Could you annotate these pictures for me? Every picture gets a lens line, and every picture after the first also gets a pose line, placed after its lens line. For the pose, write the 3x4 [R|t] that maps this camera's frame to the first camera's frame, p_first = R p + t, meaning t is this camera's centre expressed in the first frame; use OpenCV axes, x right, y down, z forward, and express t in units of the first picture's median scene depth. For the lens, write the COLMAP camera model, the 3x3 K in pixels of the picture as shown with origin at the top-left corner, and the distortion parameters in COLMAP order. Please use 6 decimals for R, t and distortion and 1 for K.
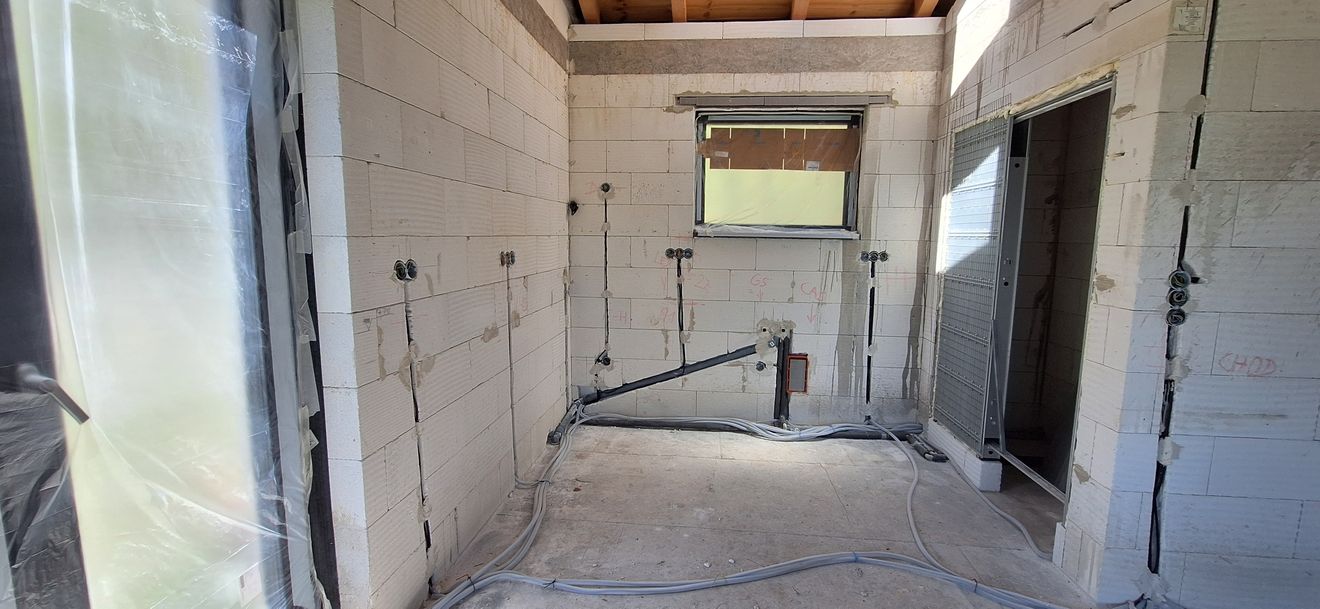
lens RADIAL K [[519.9, 0, 674.0], [0, 519.9, 302.9], [0, 0, 1]] dist [-0.013002, 0.000190]
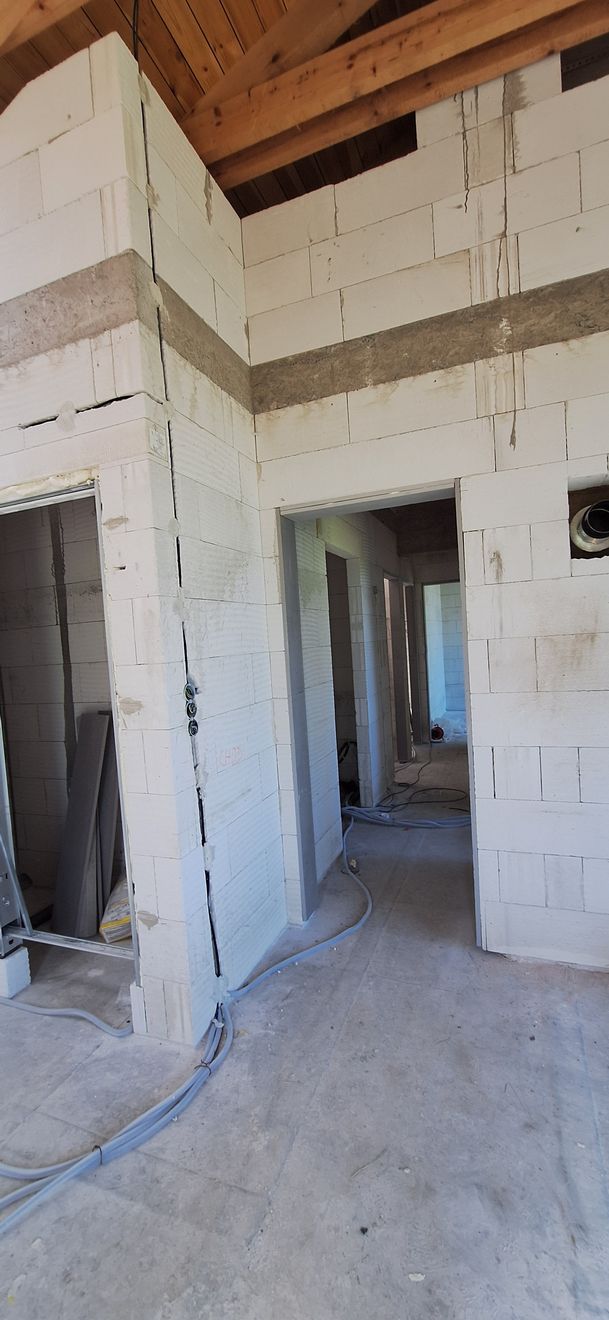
lens RADIAL K [[525.5, 0, 305.6], [0, 525.5, 668.4], [0, 0, 1]] dist [-0.003289, 0.001317]
pose [[0.285844, -0.082035, 0.954758, 0.038425], [0.191721, 0.981081, 0.026898, -0.070333], [-0.938902, 0.175358, 0.296164, 0.424675]]
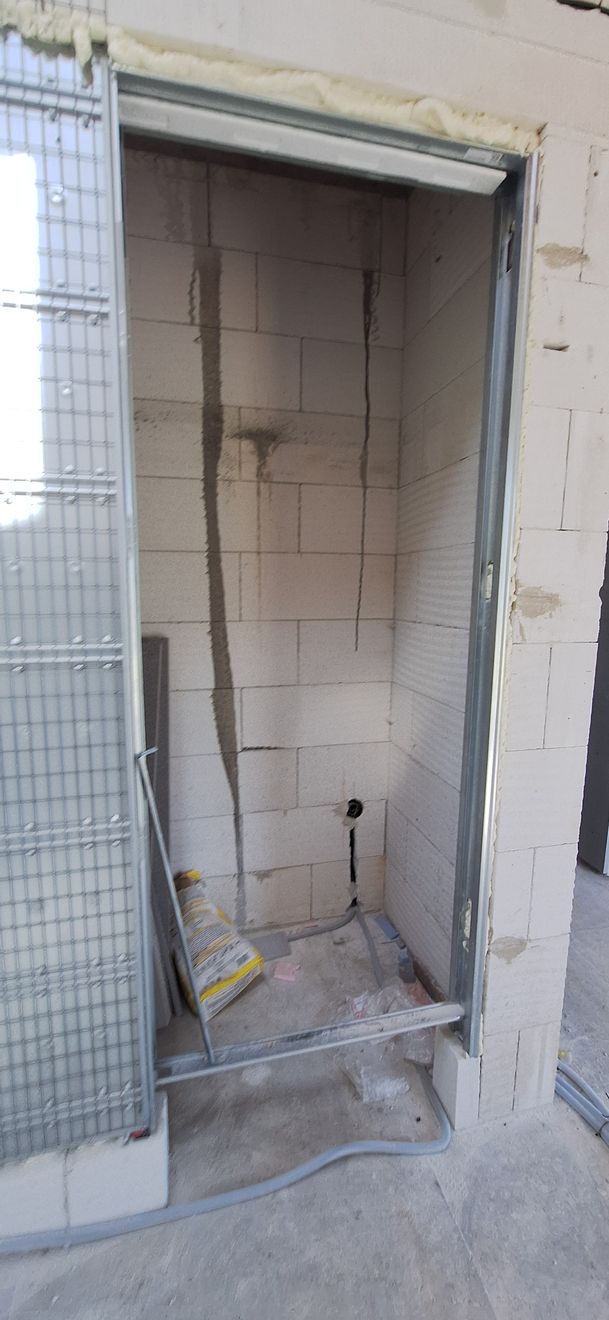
lens RADIAL K [[525.5, 0, 305.6], [0, 525.5, 668.4], [0, 0, 1]] dist [-0.003289, 0.001317]
pose [[-0.312827, -0.152200, 0.937536, 0.397398], [0.117178, 0.973353, 0.197113, -0.107570], [-0.942554, 0.171521, -0.286656, 1.407991]]
